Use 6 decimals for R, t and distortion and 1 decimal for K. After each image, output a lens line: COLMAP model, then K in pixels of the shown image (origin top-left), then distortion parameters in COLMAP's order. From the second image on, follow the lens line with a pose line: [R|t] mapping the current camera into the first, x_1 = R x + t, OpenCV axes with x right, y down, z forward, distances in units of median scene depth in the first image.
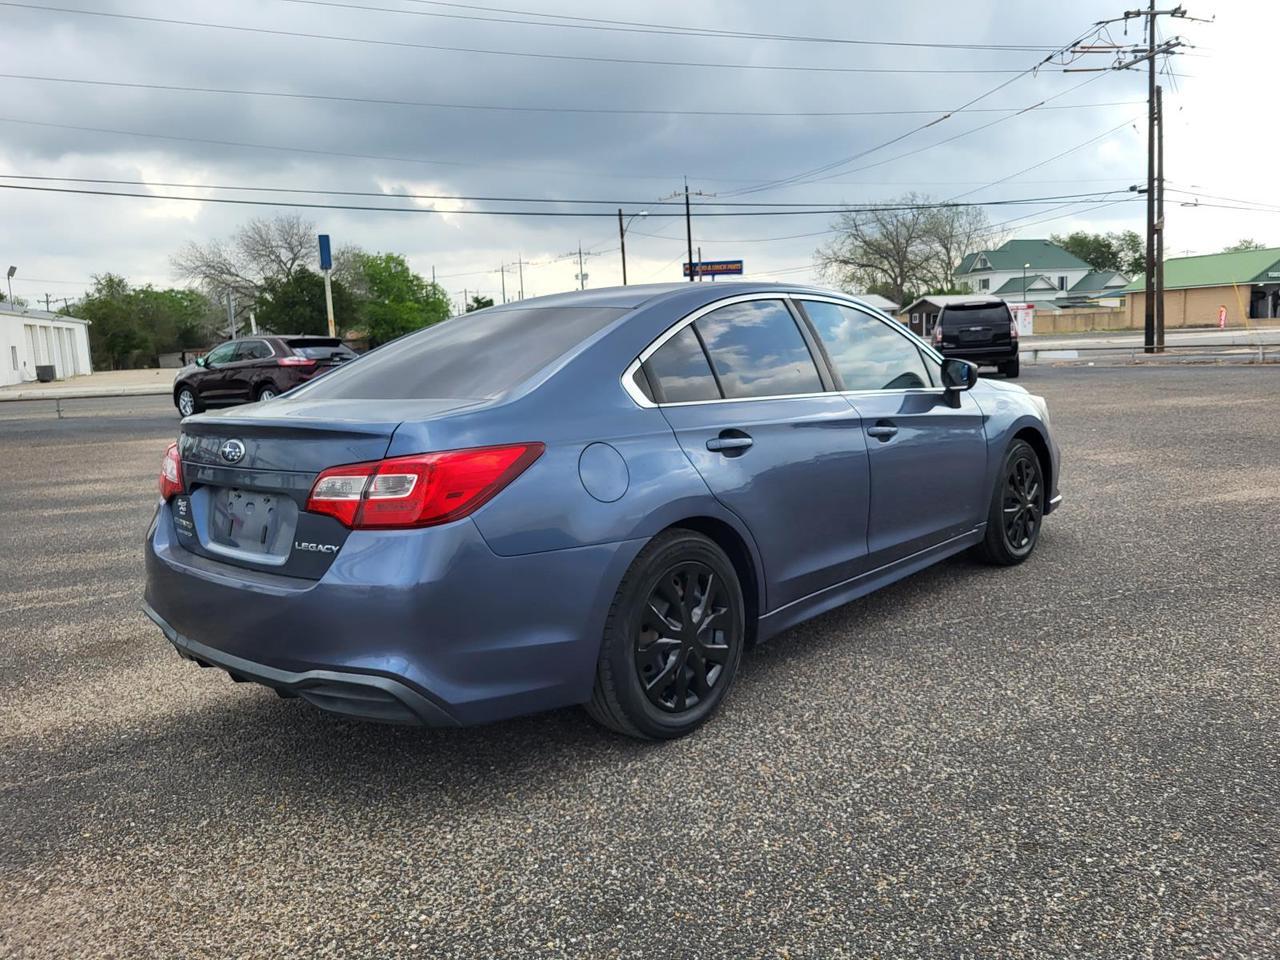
lens RADIAL K [[1042.8, 0, 630.3], [0, 1042.8, 481.5], [0, 0, 1]] dist [0.042629, 0.007248]
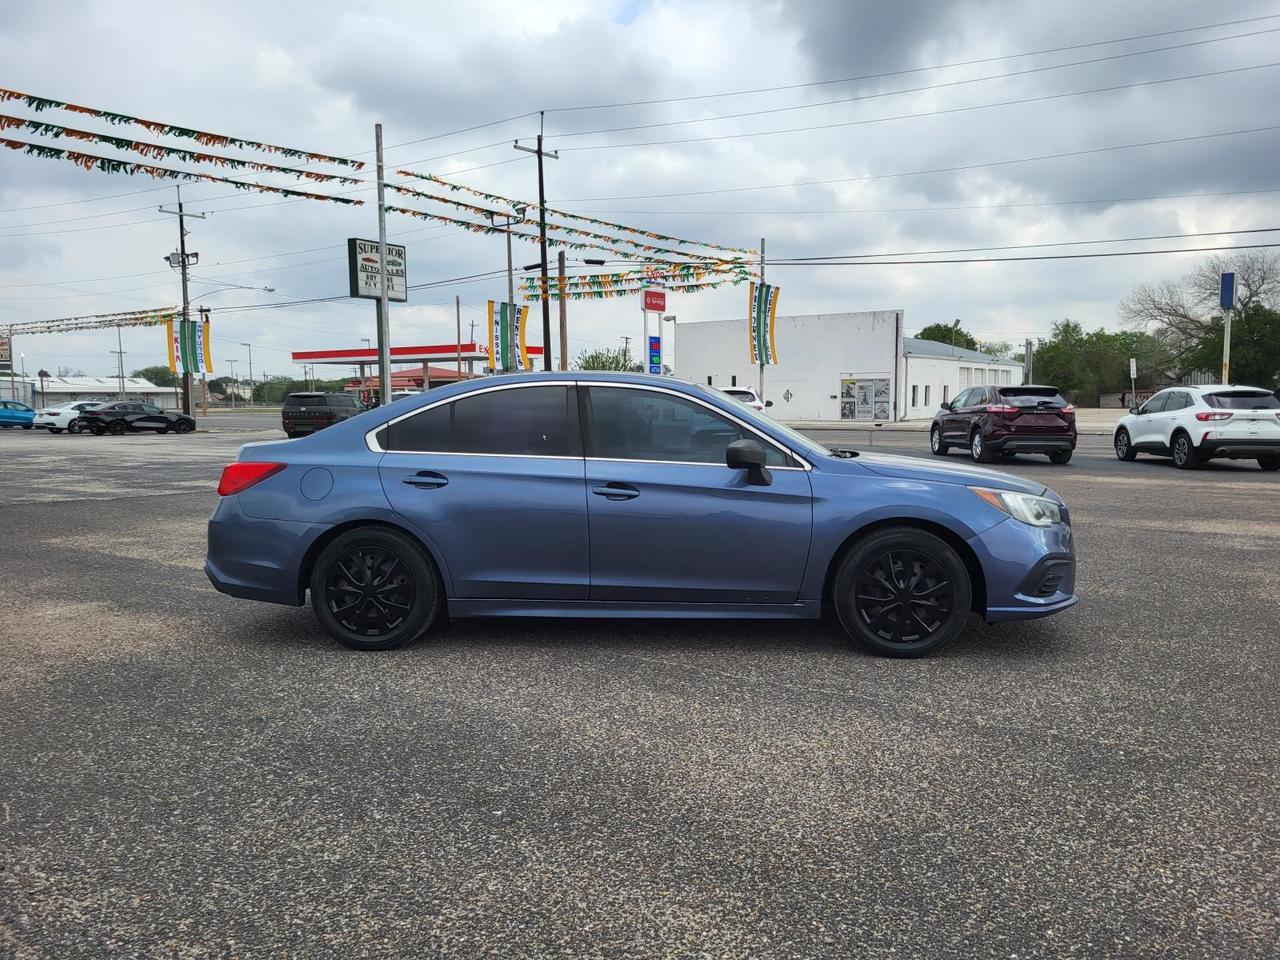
lens RADIAL K [[1042.8, 0, 630.3], [0, 1042.8, 481.5], [0, 0, 1]] dist [0.042629, 0.007248]
pose [[0.538369, 0.102358, -0.836470, 0.189180], [-0.128270, 0.990984, 0.038709, -0.016226], [0.832890, 0.086455, 0.546645, 0.048746]]
